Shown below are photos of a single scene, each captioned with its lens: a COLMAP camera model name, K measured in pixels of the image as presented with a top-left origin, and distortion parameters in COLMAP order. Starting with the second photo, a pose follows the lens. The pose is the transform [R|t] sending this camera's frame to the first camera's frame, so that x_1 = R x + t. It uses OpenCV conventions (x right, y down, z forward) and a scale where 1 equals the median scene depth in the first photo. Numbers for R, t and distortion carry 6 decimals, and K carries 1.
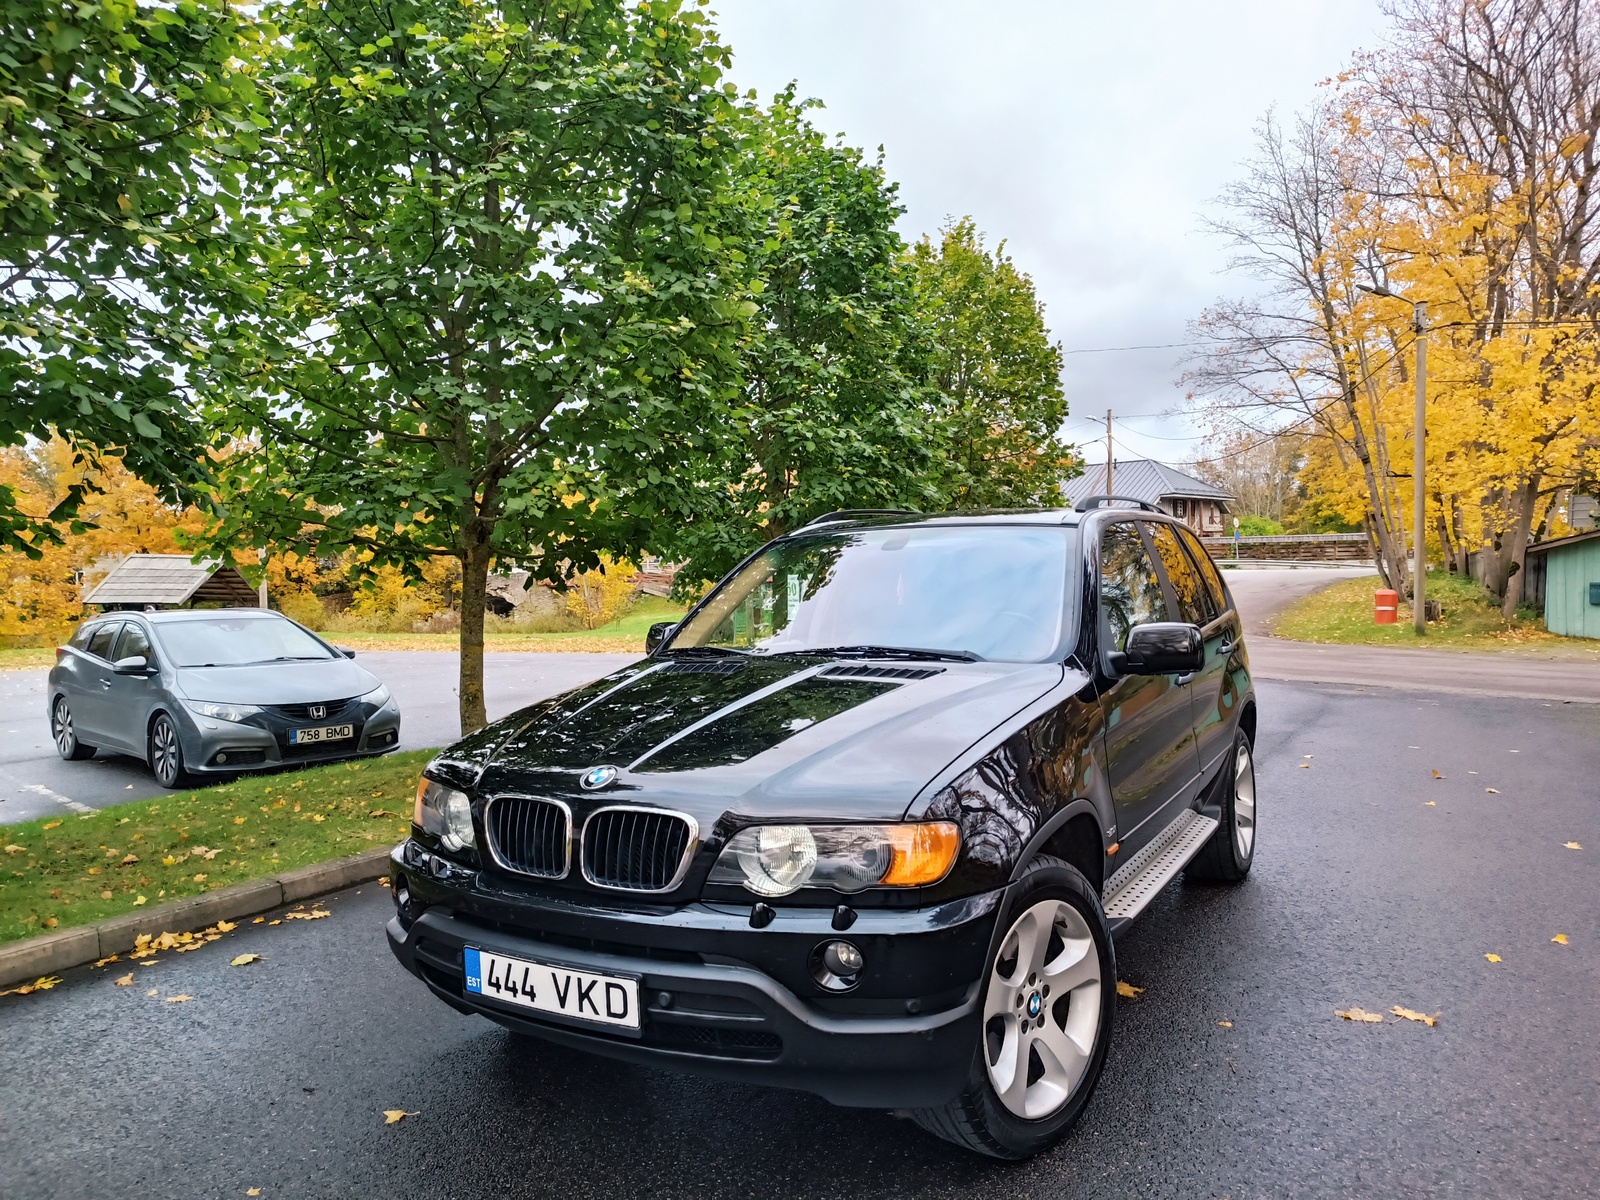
lens RADIAL K [[1160.1, 0, 790.7], [0, 1160.1, 603.6], [0, 0, 1]] dist [0.036349, -0.045762]
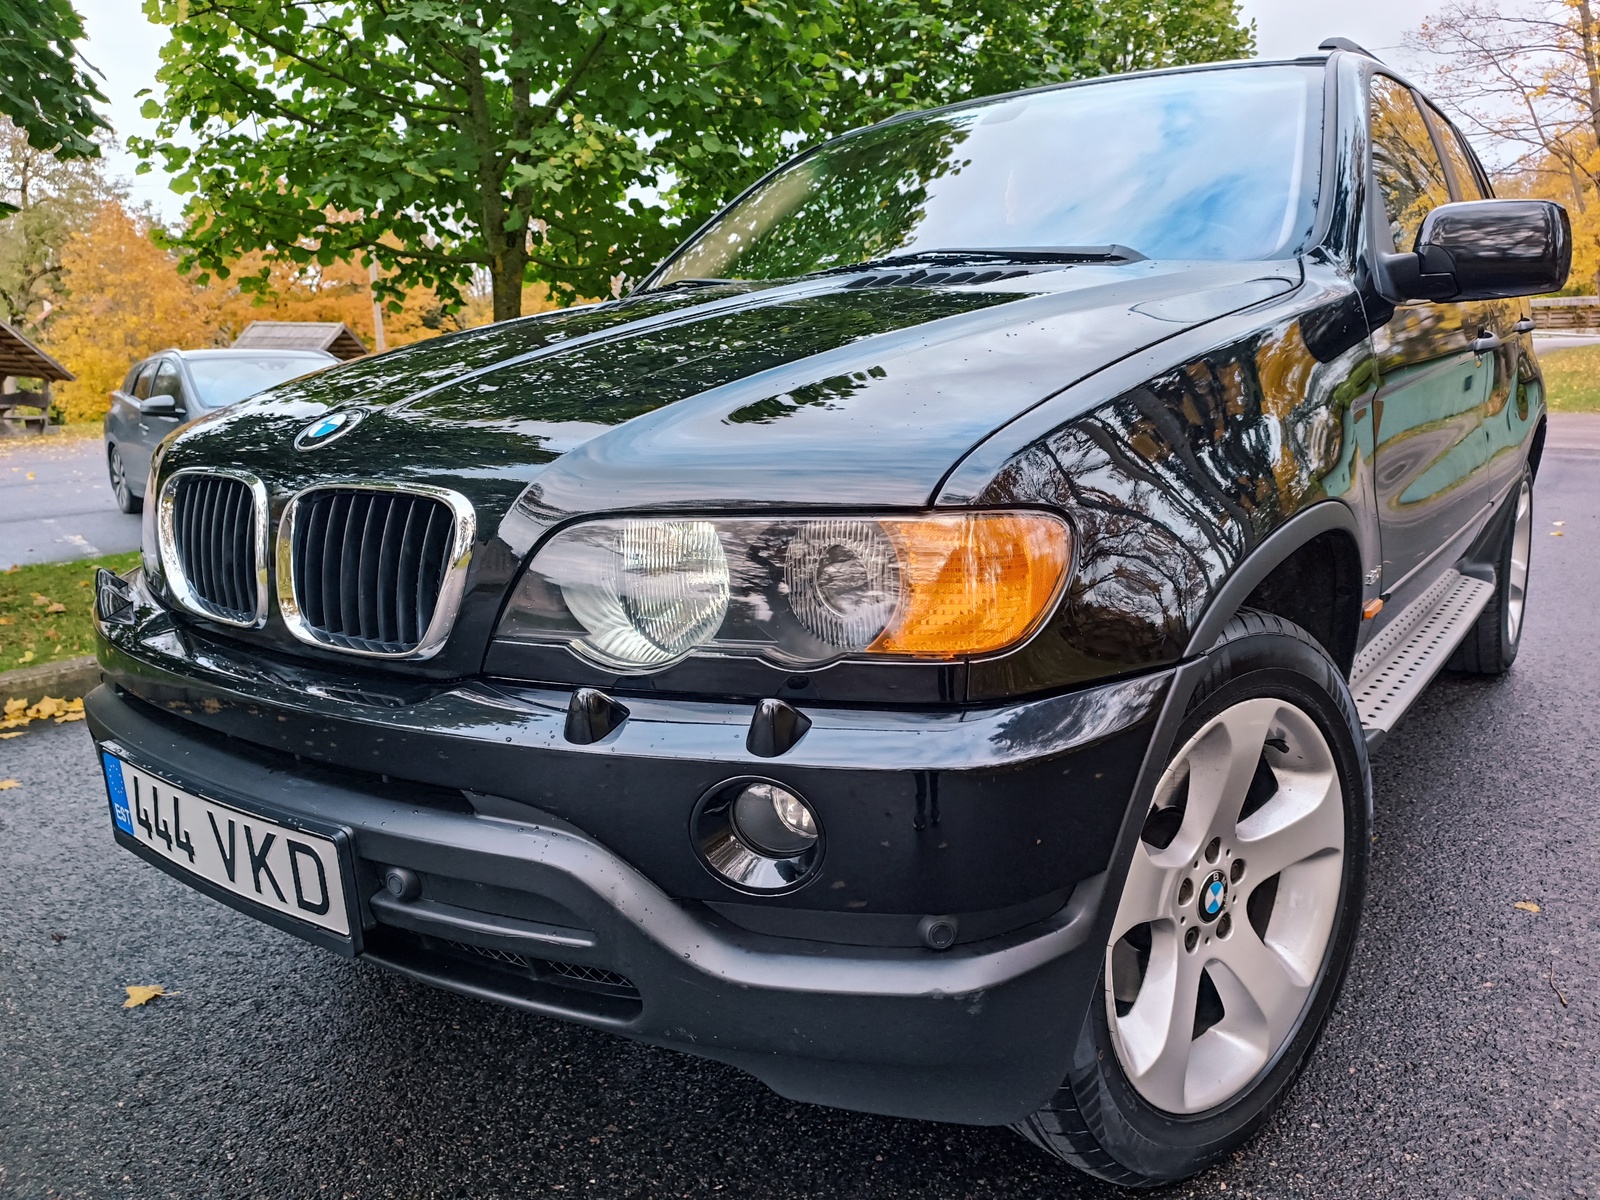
lens RADIAL K [[1160.1, 0, 790.7], [0, 1160.1, 603.6], [0, 0, 1]] dist [0.036349, -0.045762]
pose [[0.992918, 0.022679, -0.116619, 0.082370], [-0.001084, 0.983298, 0.182001, 0.125851], [0.118799, -0.180586, 0.976358, 0.503315]]
